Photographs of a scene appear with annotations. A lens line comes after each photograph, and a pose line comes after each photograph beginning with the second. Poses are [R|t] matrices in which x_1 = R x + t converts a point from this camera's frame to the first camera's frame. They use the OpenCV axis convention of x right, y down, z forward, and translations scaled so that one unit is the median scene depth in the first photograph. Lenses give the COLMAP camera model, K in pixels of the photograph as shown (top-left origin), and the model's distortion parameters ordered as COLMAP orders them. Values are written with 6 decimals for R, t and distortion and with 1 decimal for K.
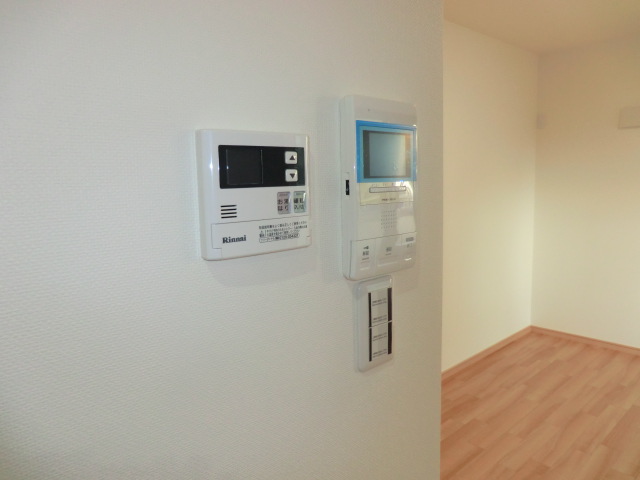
lens RADIAL K [[465.2, 0, 320.0], [0, 465.2, 240.0], [0, 0, 1]] dist [-0.075428, 0.063080]
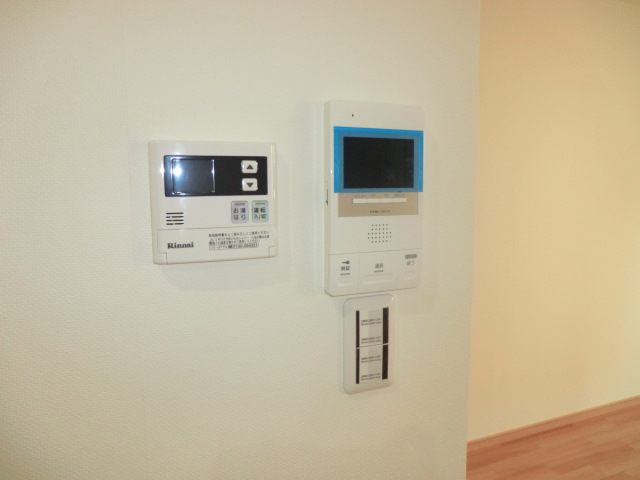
lens RADIAL K [[465.2, 0, 320.0], [0, 465.2, 240.0], [0, 0, 1]] dist [-0.075428, 0.063080]
pose [[0.938340, 0.060484, -0.340383, 0.412407], [-0.061721, 0.998067, 0.007202, -0.035952], [0.340161, 0.014251, 0.940259, 0.114287]]
